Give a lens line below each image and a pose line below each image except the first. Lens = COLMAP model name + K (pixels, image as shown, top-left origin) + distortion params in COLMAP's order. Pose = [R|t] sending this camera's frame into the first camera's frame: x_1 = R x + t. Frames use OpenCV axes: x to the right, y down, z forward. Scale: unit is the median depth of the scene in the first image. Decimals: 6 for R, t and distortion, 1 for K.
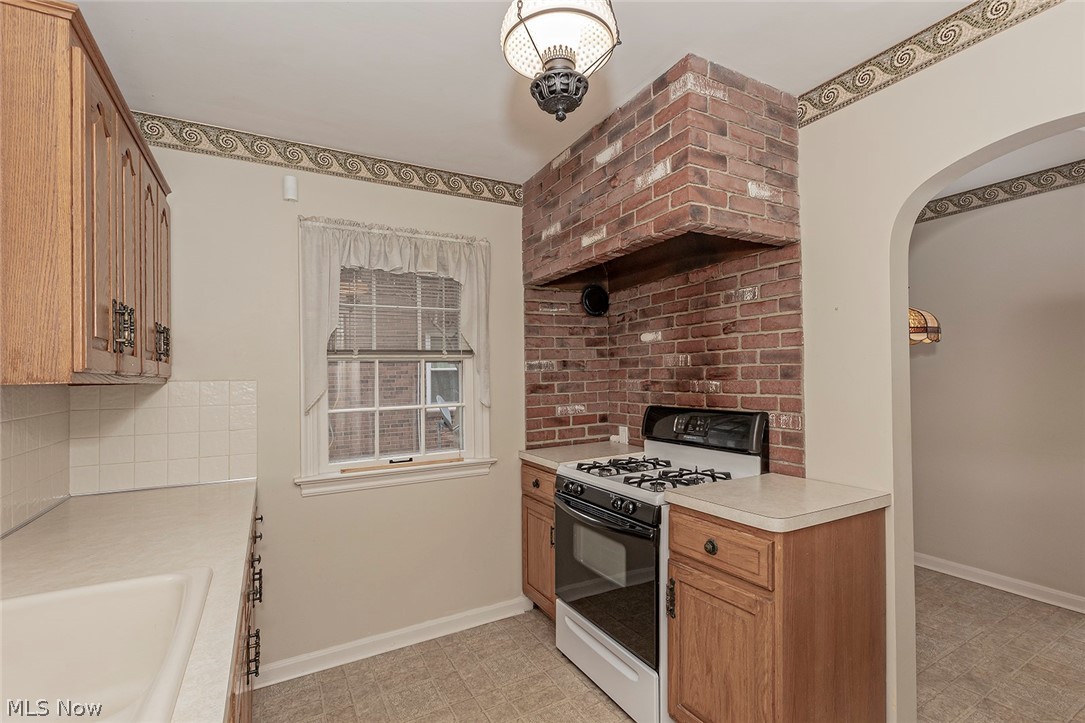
lens RADIAL K [[494.7, 0, 542.5], [0, 494.7, 361.5], [0, 0, 1]] dist [-0.001976, -0.000196]
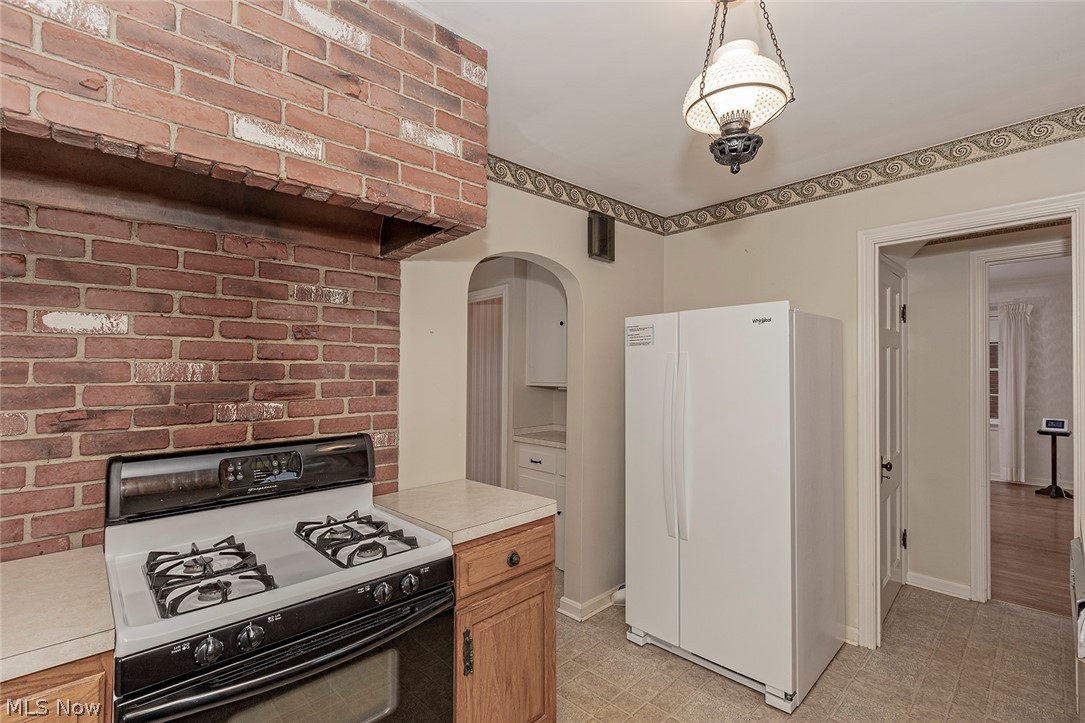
lens RADIAL K [[499.9, 0, 540.1], [0, 499.9, 369.1], [0, 0, 1]] dist [-0.001133, -0.000031]
pose [[-0.259435, 0.025186, 0.965432, -0.502978], [-0.012883, 0.999481, -0.029536, 0.008479], [-0.965675, -0.020101, -0.258976, 0.899782]]
